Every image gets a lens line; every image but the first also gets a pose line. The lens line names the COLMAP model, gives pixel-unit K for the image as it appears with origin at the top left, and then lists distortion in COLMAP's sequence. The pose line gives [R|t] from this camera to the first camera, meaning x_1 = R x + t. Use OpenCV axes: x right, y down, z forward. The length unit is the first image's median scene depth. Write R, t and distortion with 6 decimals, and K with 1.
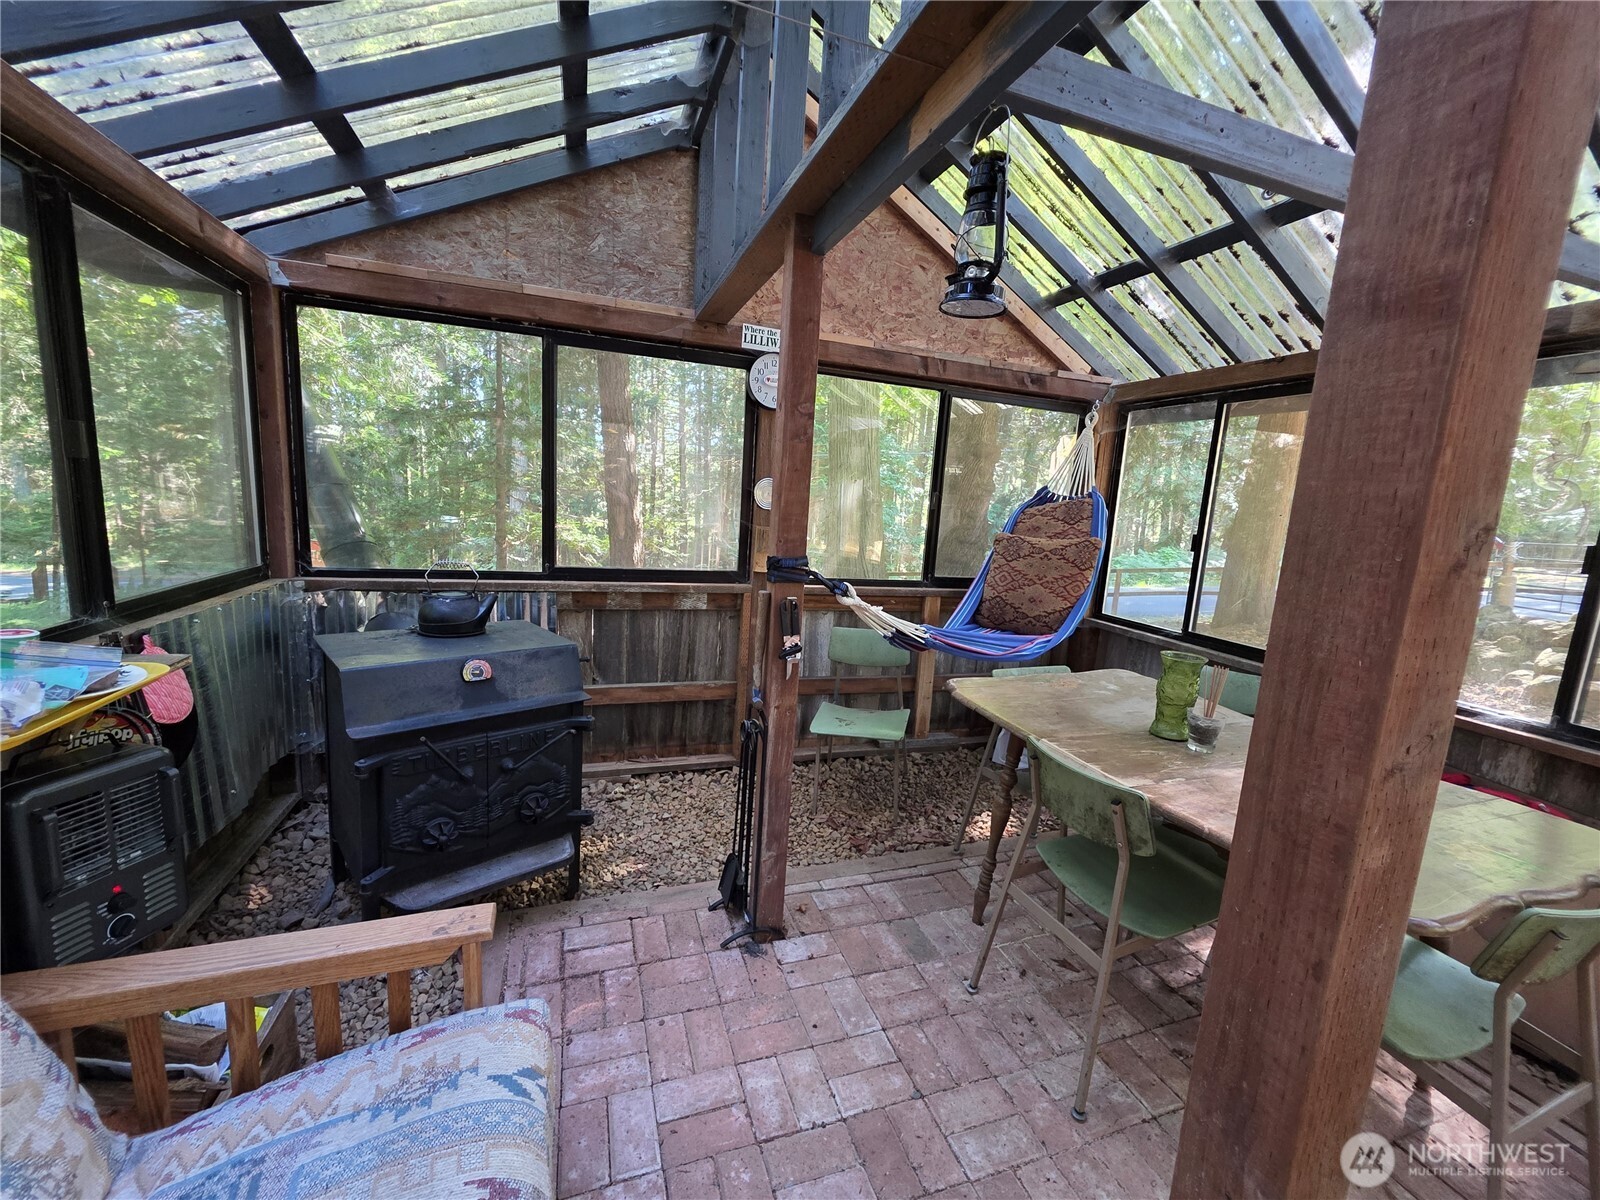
lens RADIAL K [[640.3, 0, 804.7], [0, 640.3, 596.7], [0, 0, 1]] dist [0.000851, -0.000024]
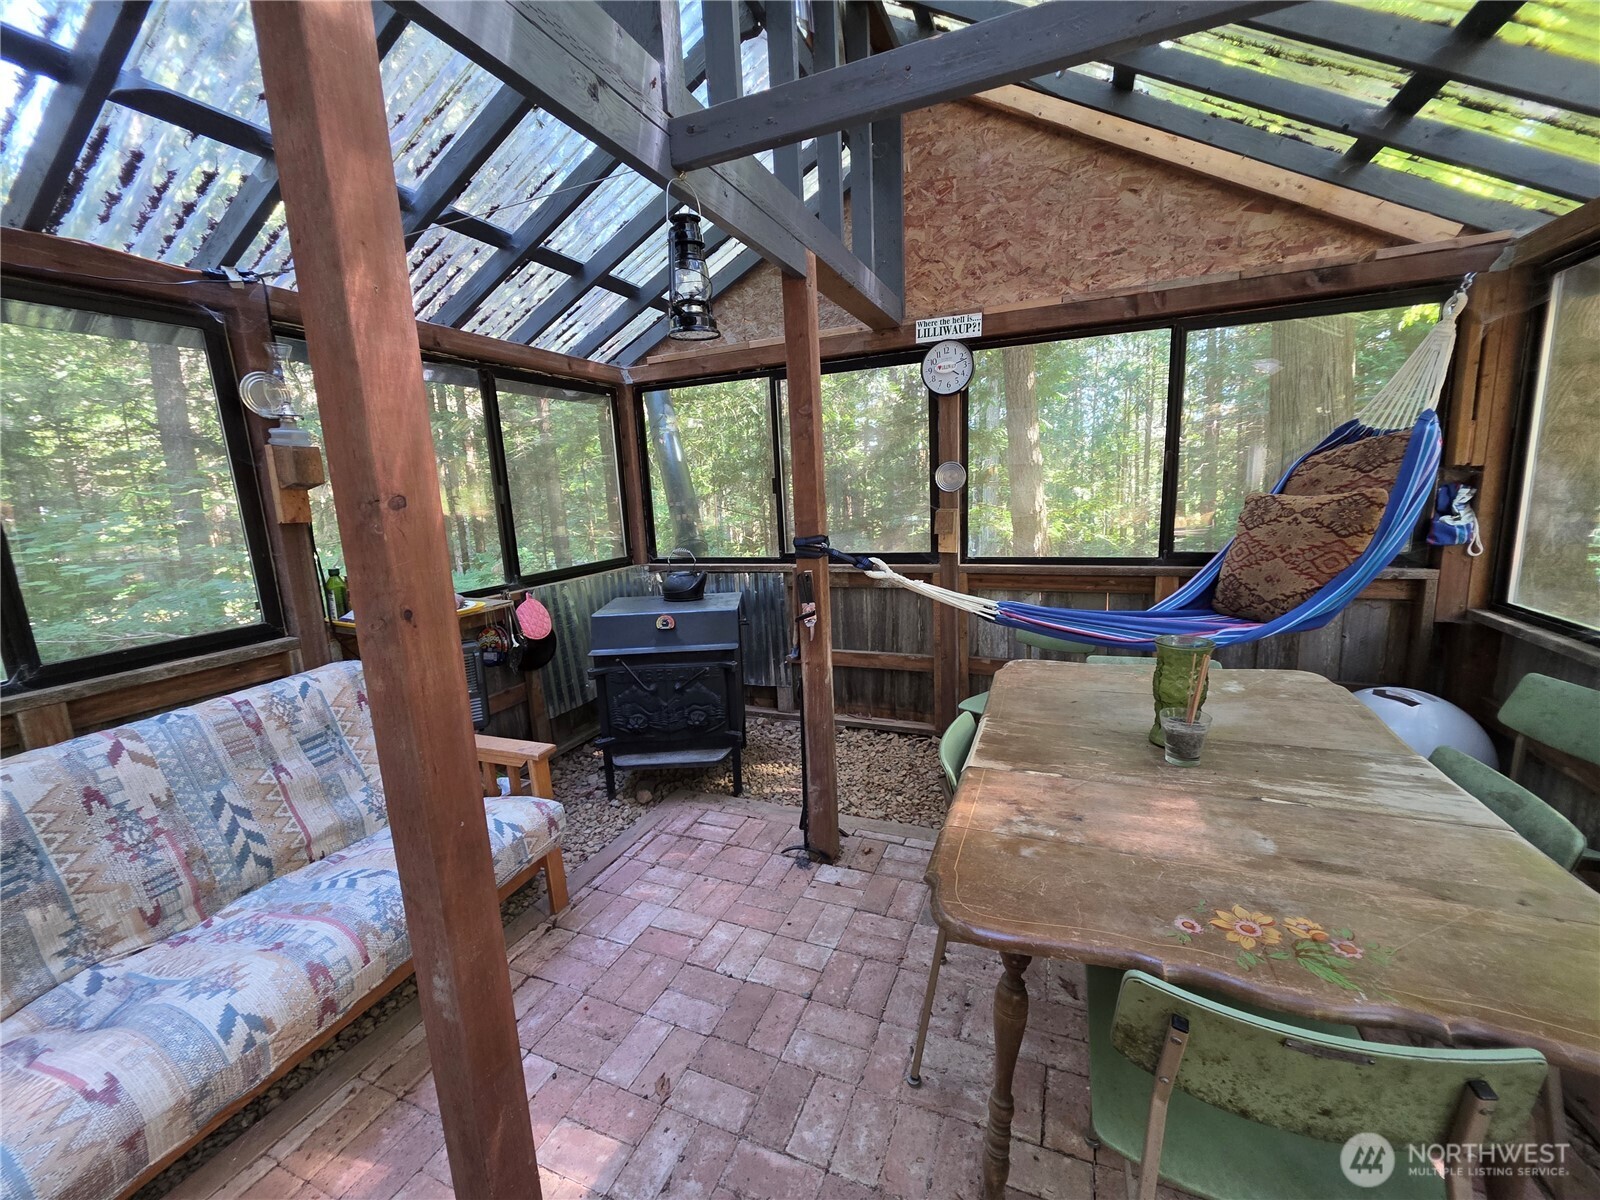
lens RADIAL K [[640.3, 0, 804.7], [0, 640.3, 596.7], [0, 0, 1]] dist [0.000851, -0.000024]
pose [[0.738476, 0.017092, -0.674064, 0.490421], [-0.007107, 0.999820, 0.017567, 0.017813], [0.674243, -0.008182, 0.738464, 0.075985]]
